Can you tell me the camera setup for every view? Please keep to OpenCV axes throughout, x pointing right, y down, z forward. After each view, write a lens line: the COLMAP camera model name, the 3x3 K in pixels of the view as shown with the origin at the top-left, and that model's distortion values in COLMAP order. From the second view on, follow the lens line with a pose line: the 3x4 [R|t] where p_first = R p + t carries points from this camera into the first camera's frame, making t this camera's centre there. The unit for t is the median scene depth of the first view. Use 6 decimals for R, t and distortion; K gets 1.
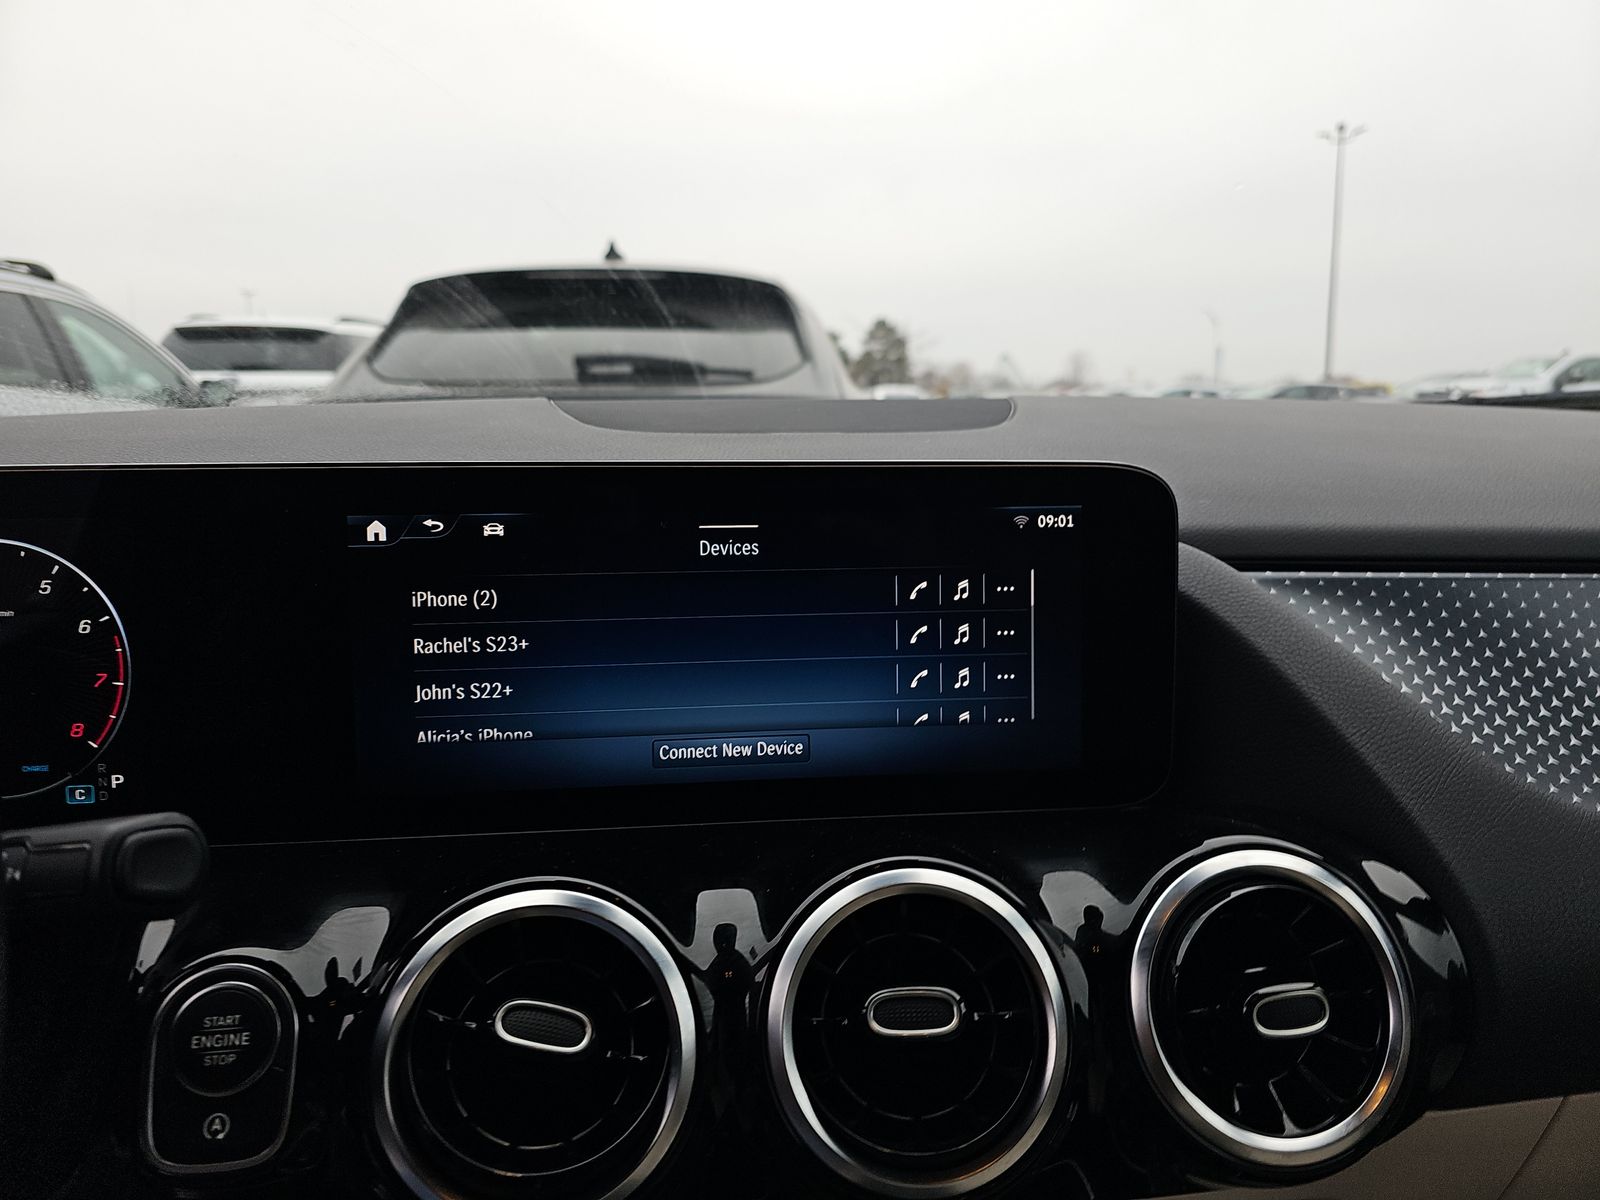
lens RADIAL K [[1061.7, 0, 785.2], [0, 1061.7, 599.8], [0, 0, 1]] dist [0.042472, -0.057049]
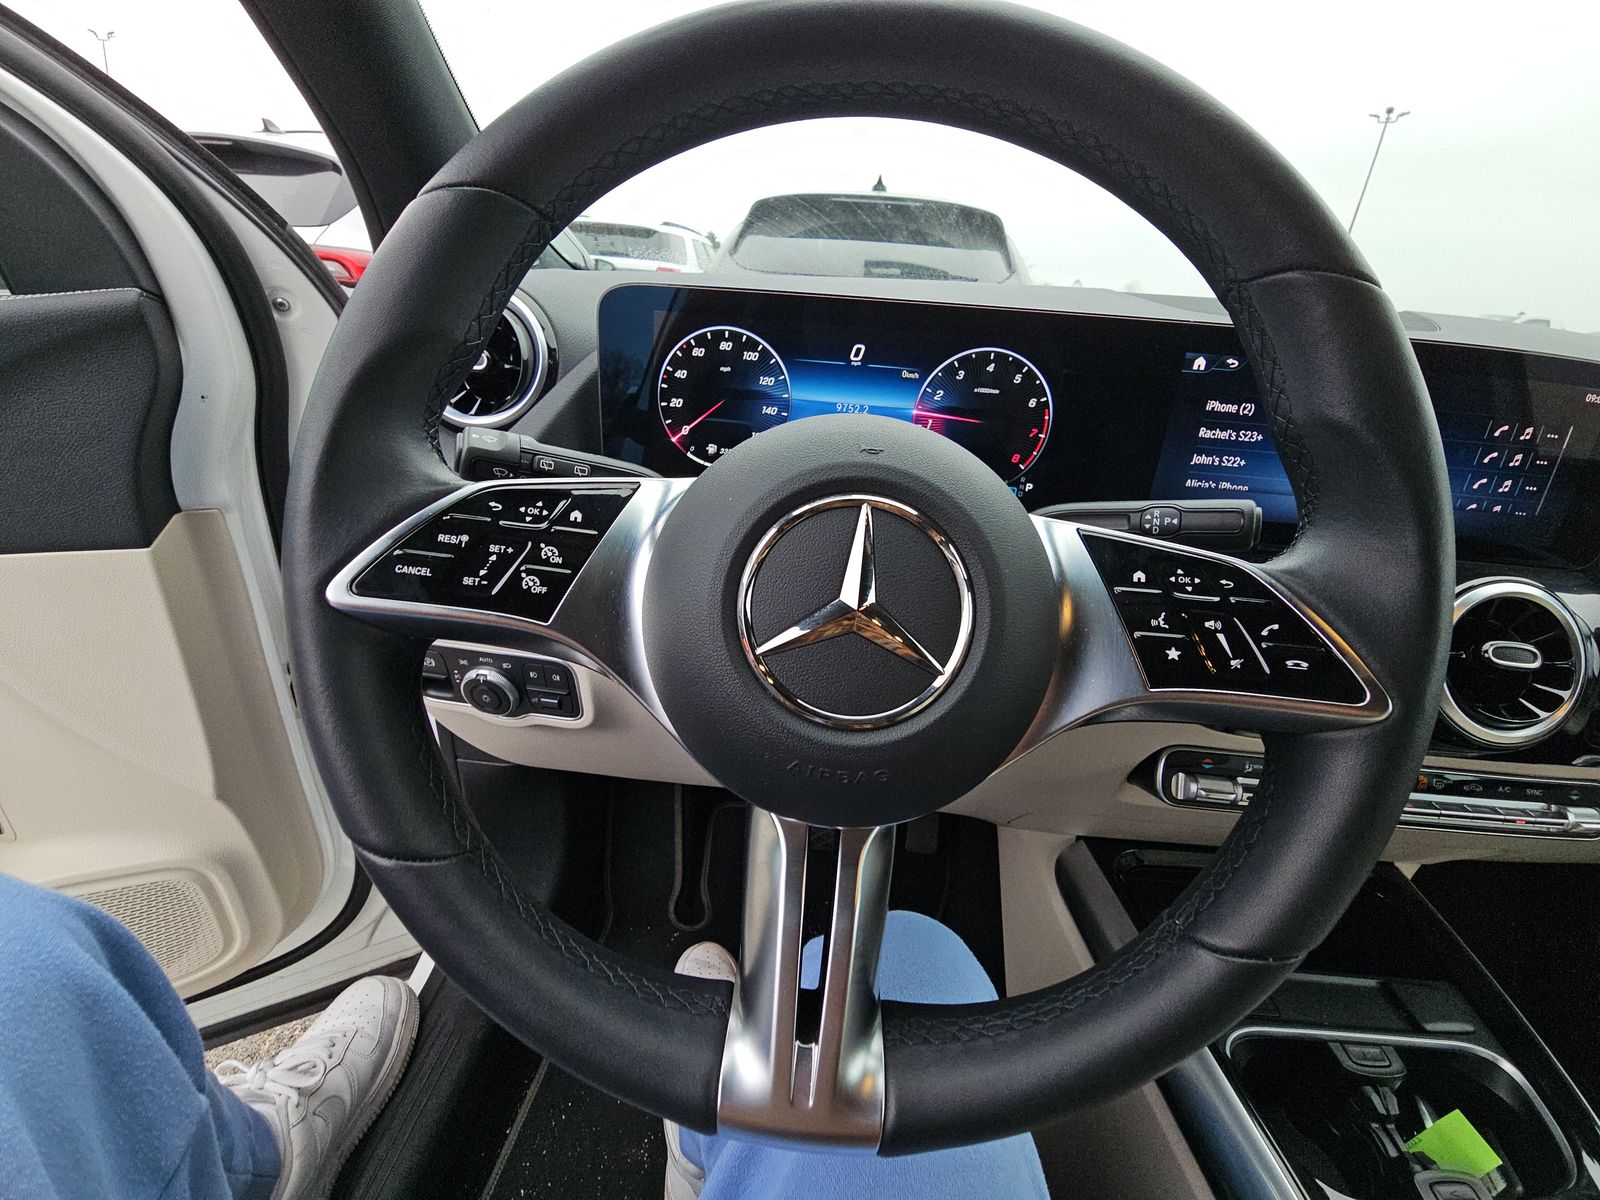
lens RADIAL K [[641.8, 0, 801.9], [0, 641.8, 604.1], [0, 0, 1]] dist [0.003262, -0.005341]
pose [[0.982188, 0.139662, -0.125705, -0.838432], [-0.102329, 0.958651, 0.265549, 0.103392], [0.157594, -0.247956, 0.955867, -0.230185]]
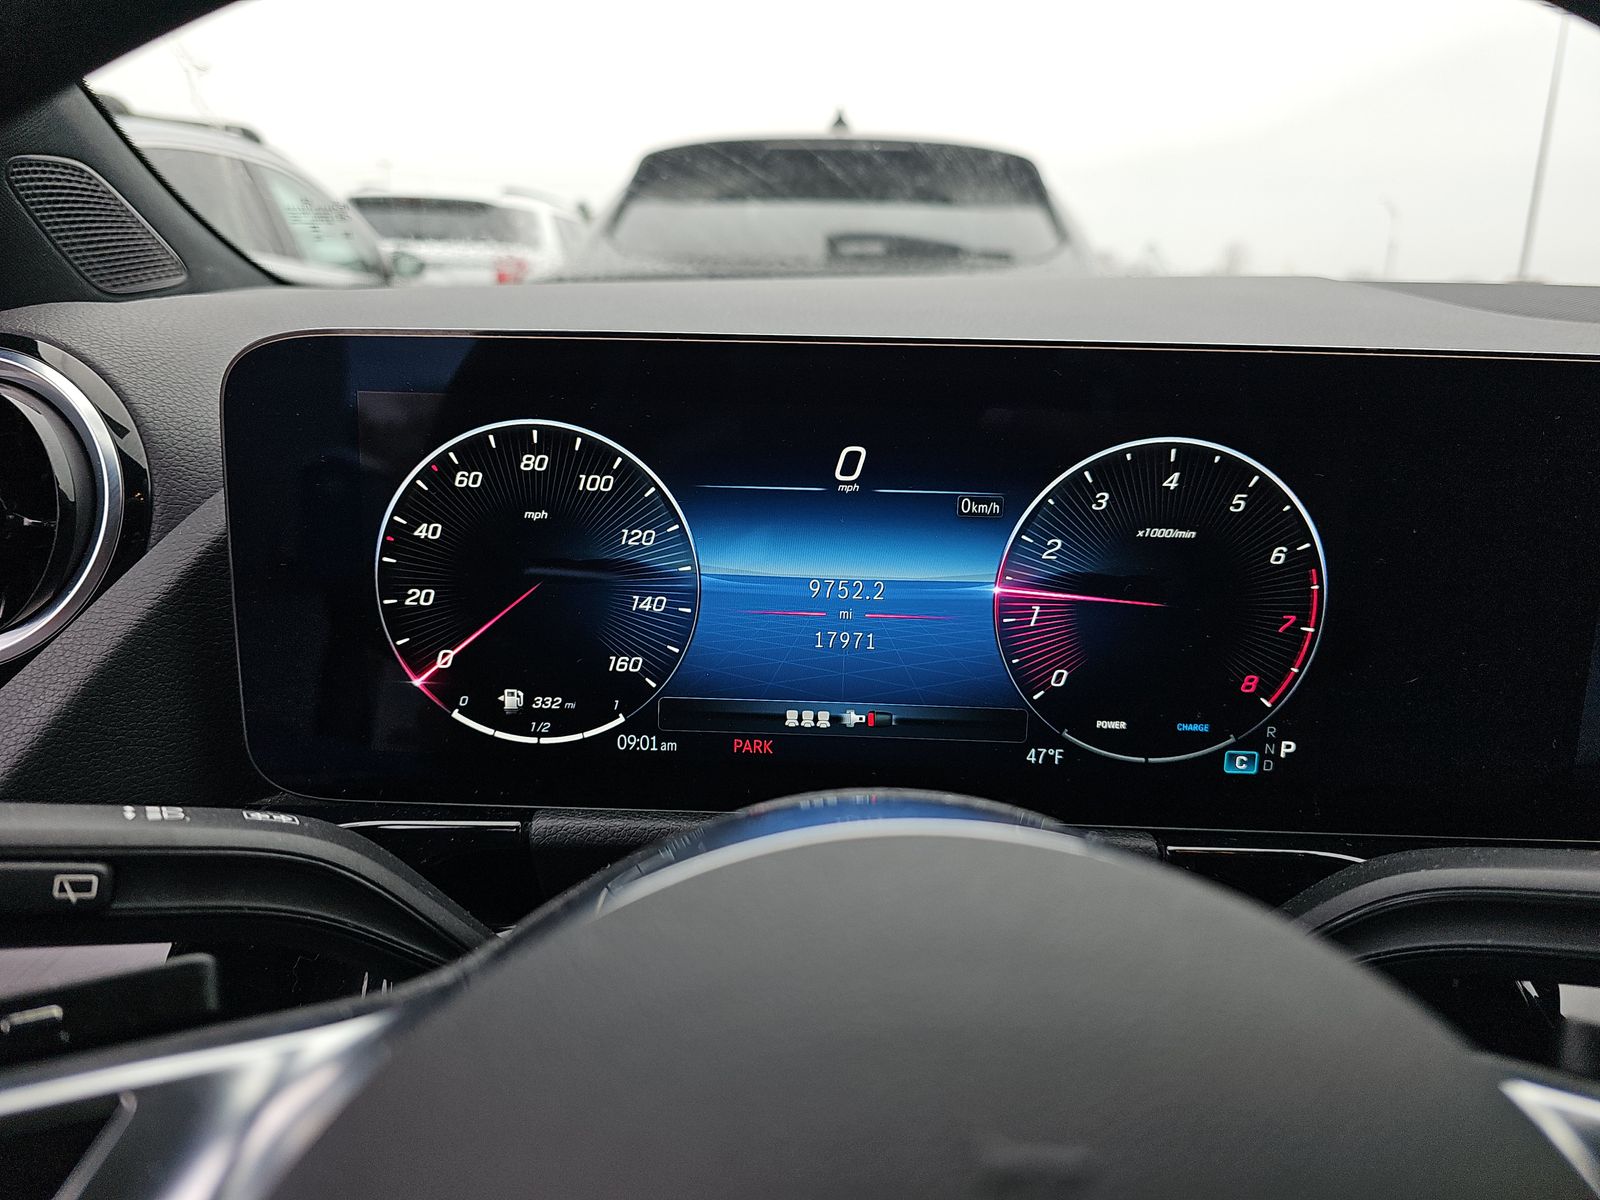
lens RADIAL K [[1061.7, 0, 785.2], [0, 1061.7, 599.8], [0, 0, 1]] dist [0.042472, -0.057049]
pose [[0.992174, 0.061025, -0.108938, -0.900954], [-0.049648, 0.993311, 0.104255, -0.006316], [0.114572, -0.098030, 0.988566, 0.173302]]
